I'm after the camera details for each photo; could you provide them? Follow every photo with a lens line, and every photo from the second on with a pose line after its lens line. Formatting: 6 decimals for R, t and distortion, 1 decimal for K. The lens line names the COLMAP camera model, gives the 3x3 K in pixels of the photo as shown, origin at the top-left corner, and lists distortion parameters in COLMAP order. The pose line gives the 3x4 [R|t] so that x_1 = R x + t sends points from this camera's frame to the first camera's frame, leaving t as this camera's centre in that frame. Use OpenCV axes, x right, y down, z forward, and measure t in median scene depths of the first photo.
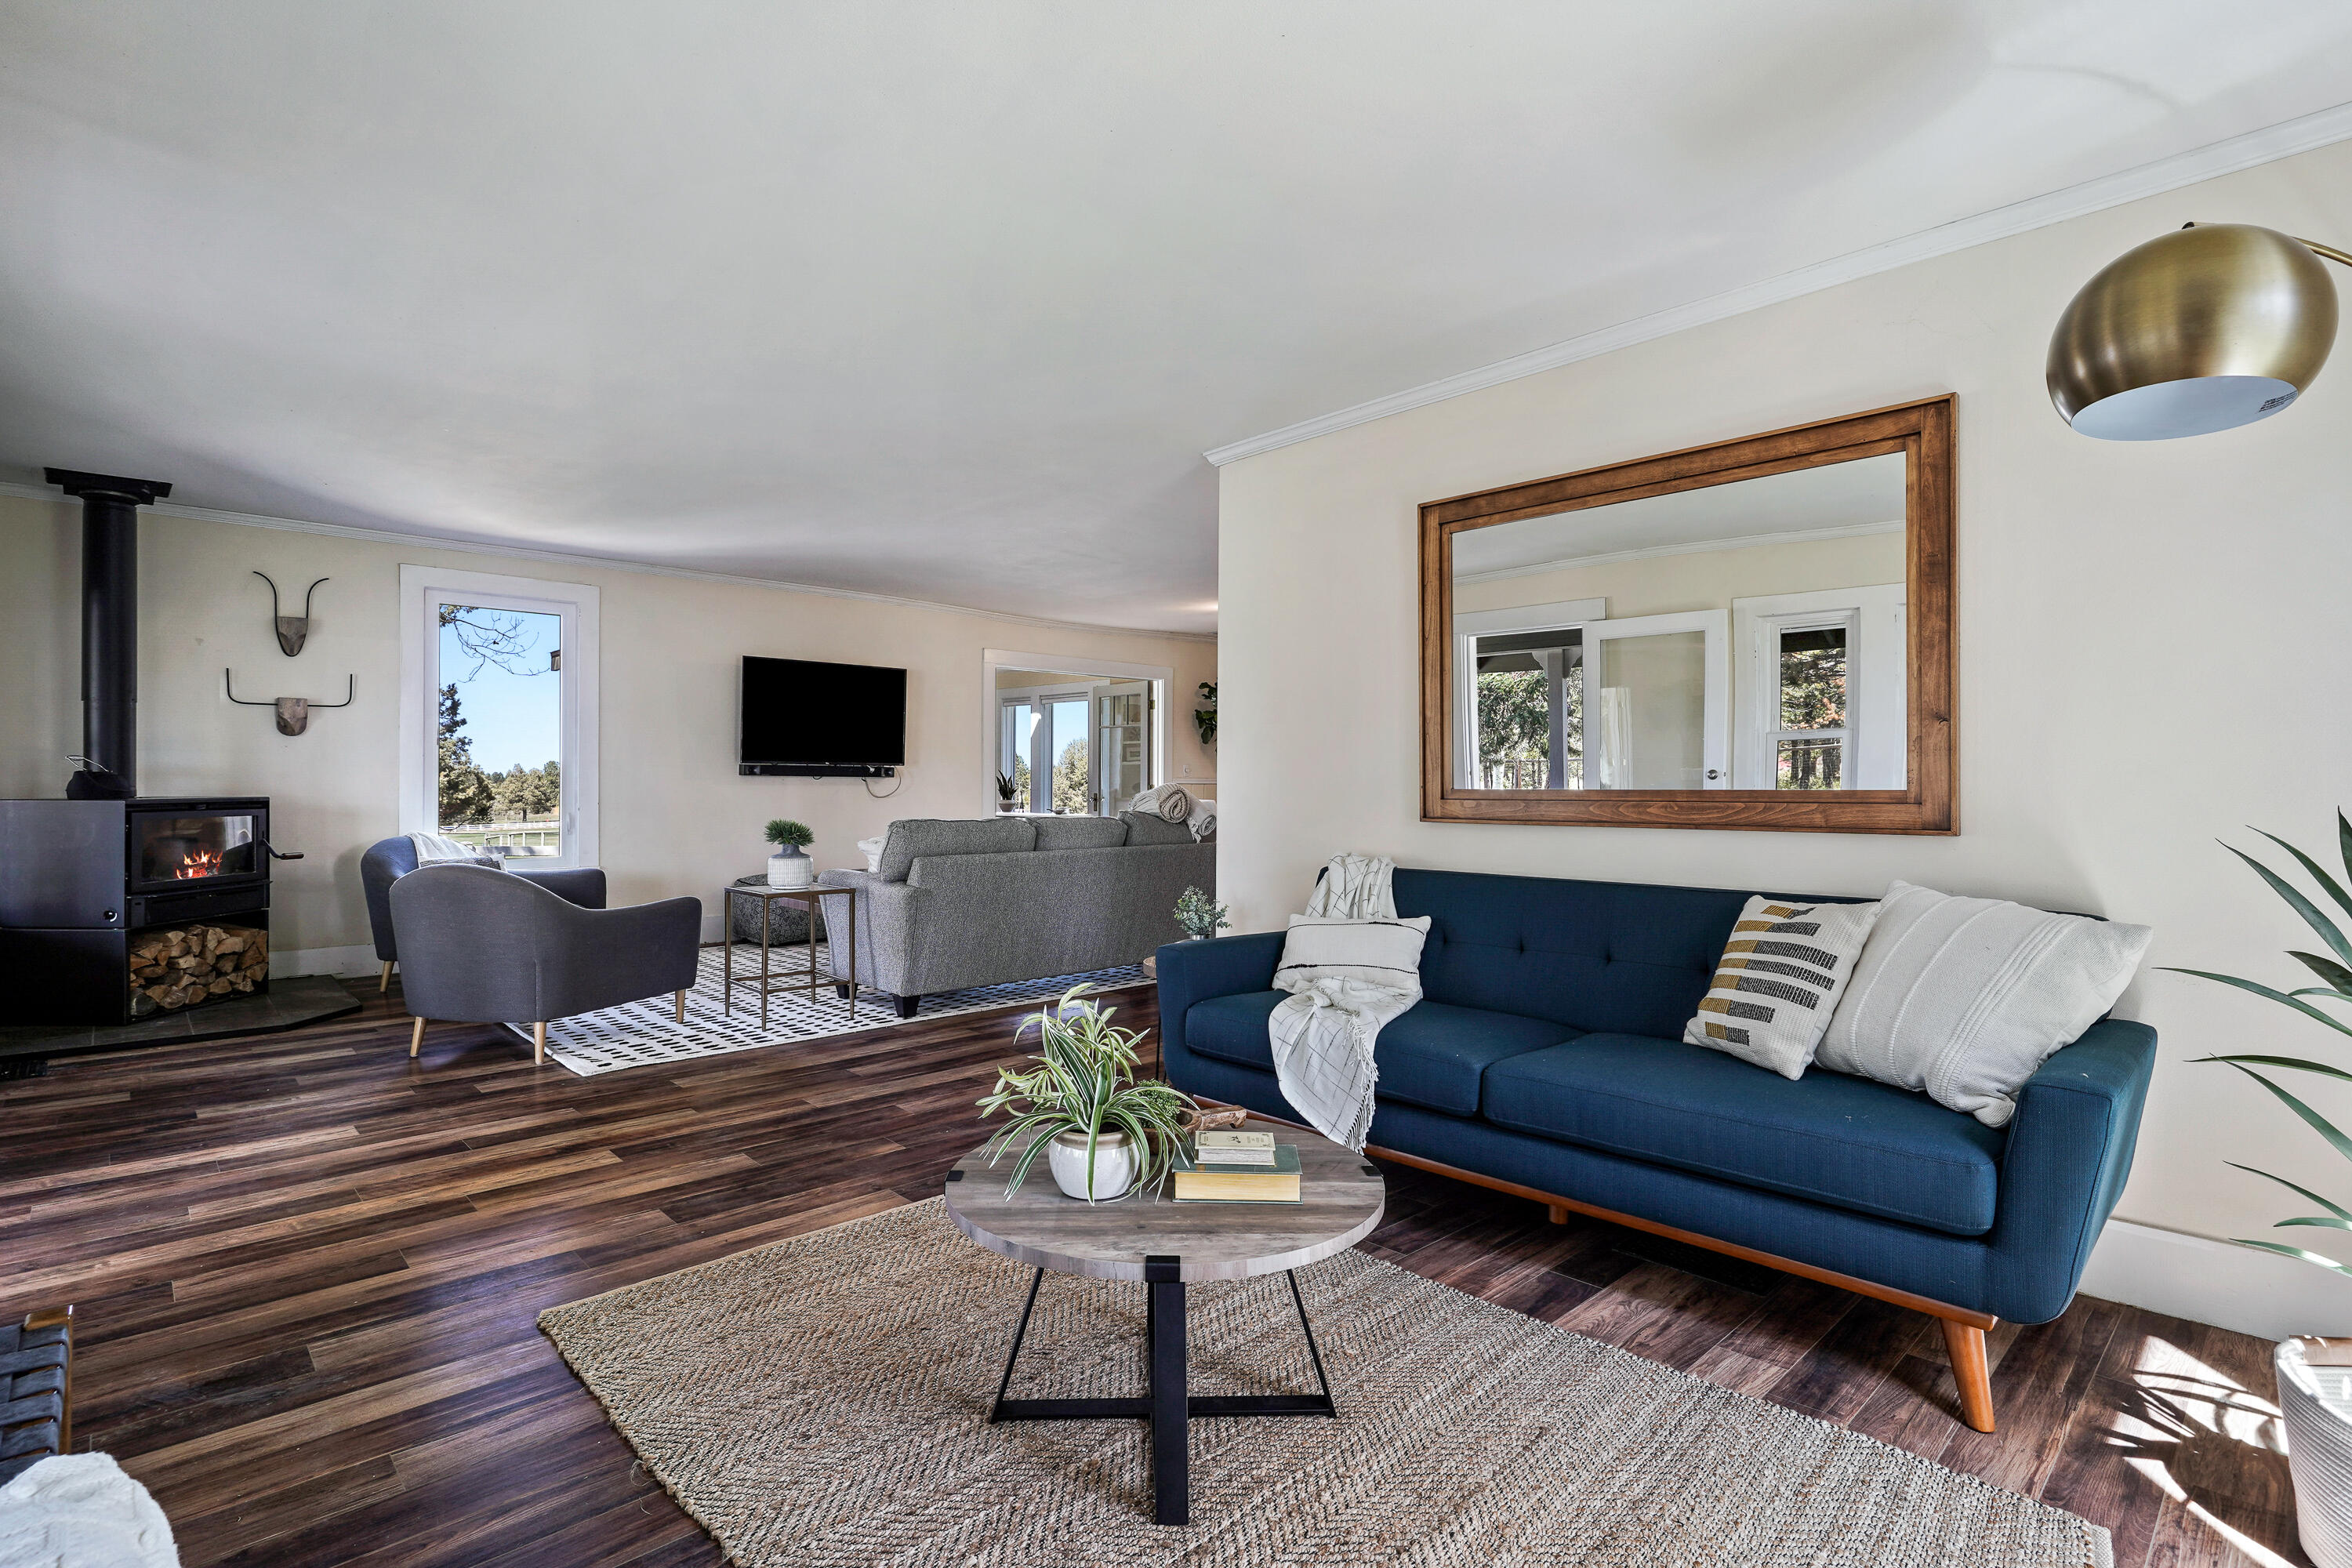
lens RADIAL K [[1158.8, 0, 1198.3], [0, 1158.8, 781.1], [0, 0, 1]] dist [0.000881, 0.002717]
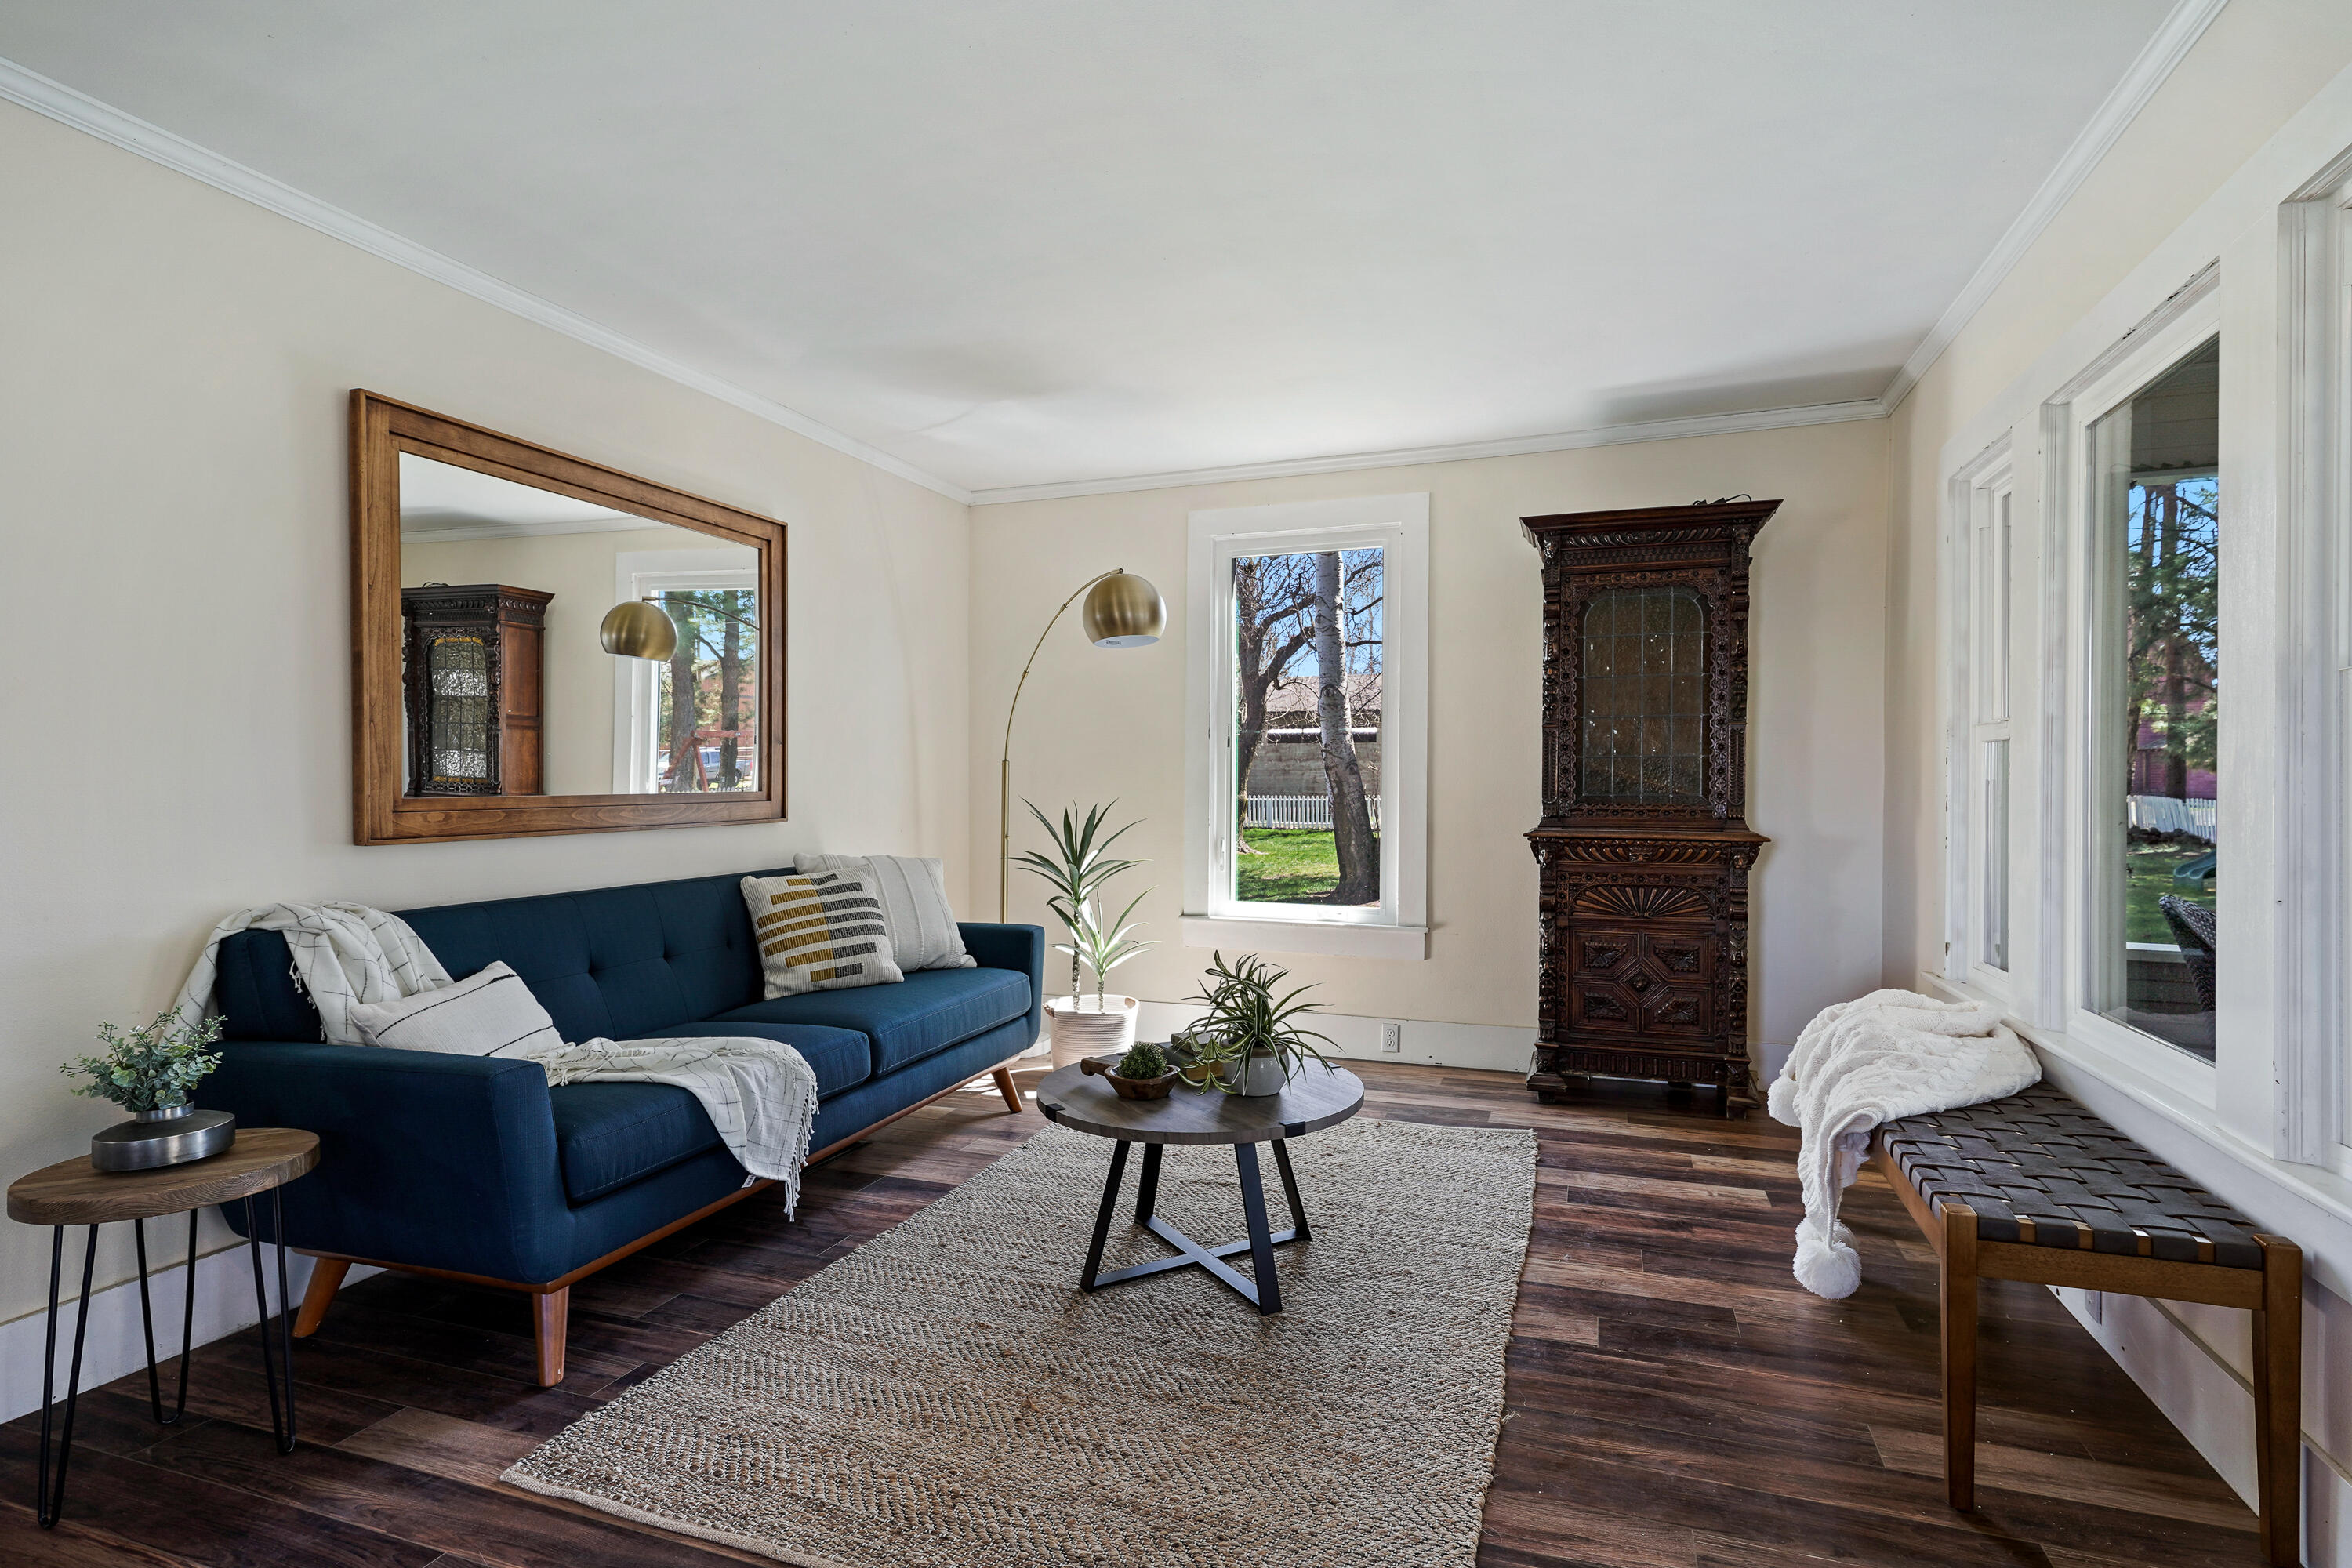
lens RADIAL K [[1158.8, 0, 1174.2], [0, 1158.8, 797.6], [0, 0, 1]] dist [0.000881, 0.002717]
pose [[-0.440395, -0.015413, 0.897672, -0.468303], [-0.002048, 0.999867, 0.016163, -0.004384], [-0.897802, 0.005280, -0.440368, 0.626660]]
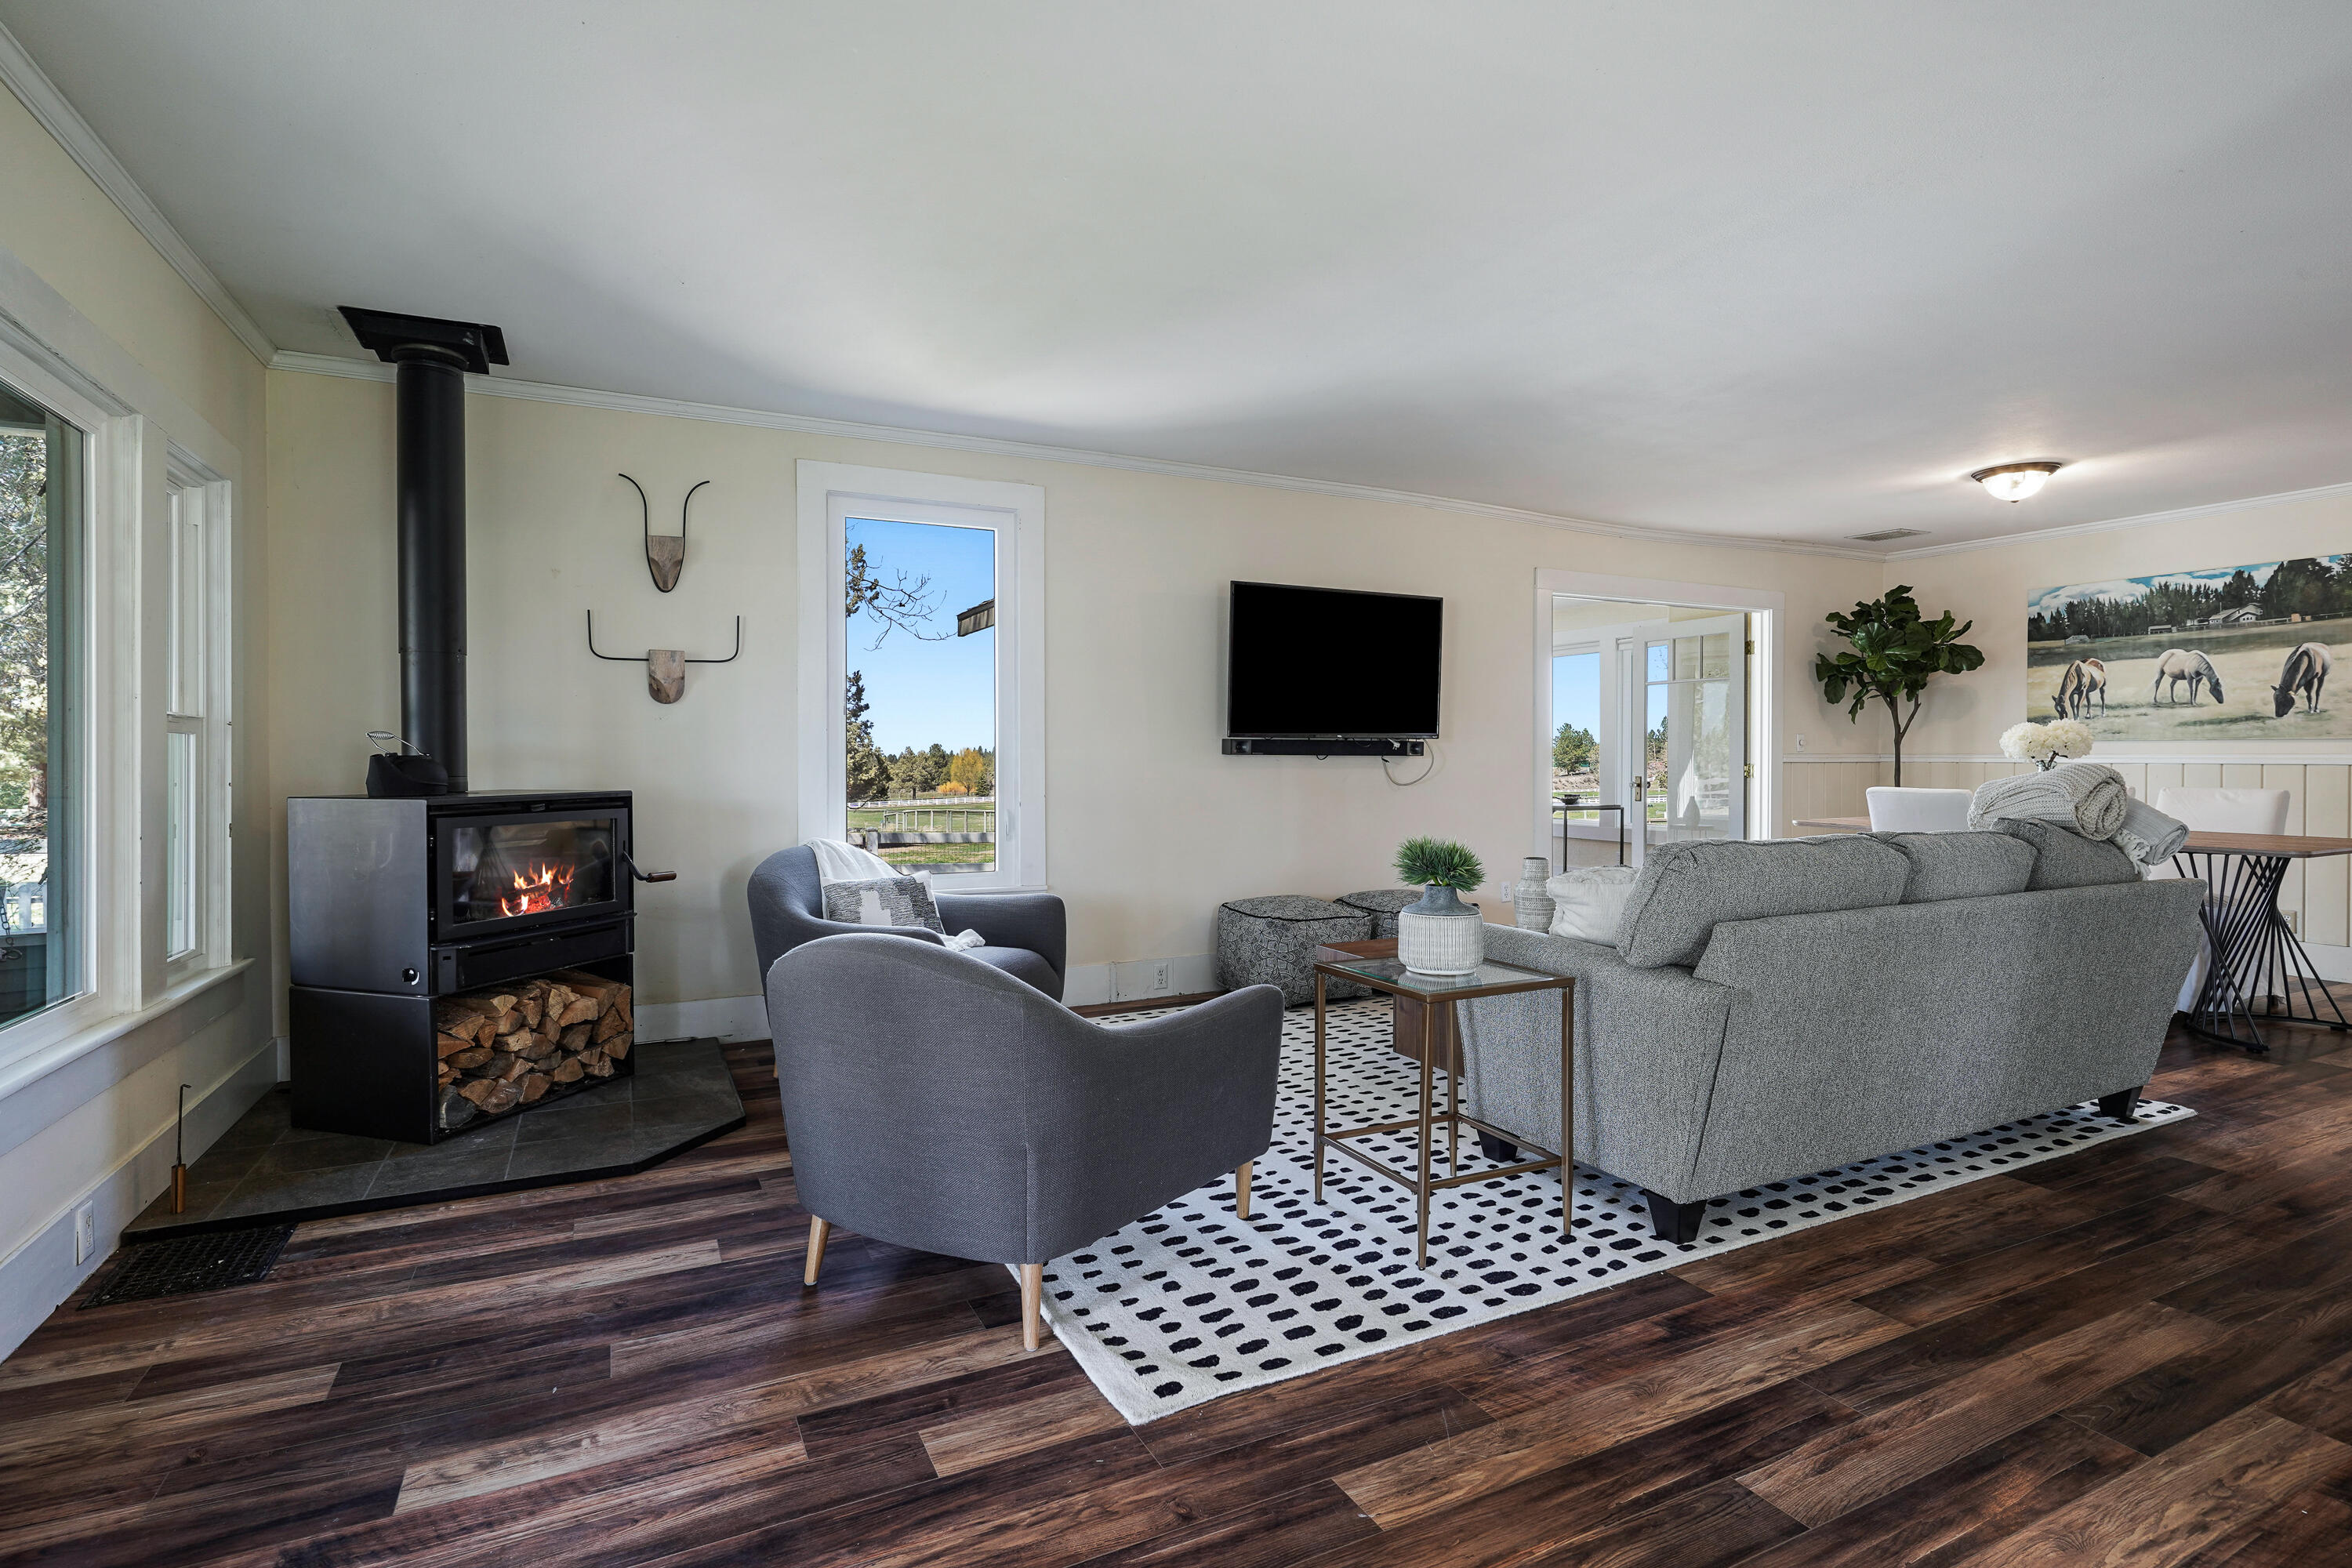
lens RADIAL K [[1158.8, 0, 1195.2], [0, 1158.8, 767.1], [0, 0, 1]] dist [0.000881, 0.002717]
pose [[0.958941, -0.004707, -0.283565, -0.304586], [0.006681, 0.999960, 0.005996, -0.002243], [0.283525, -0.007644, 0.958934, 0.464951]]
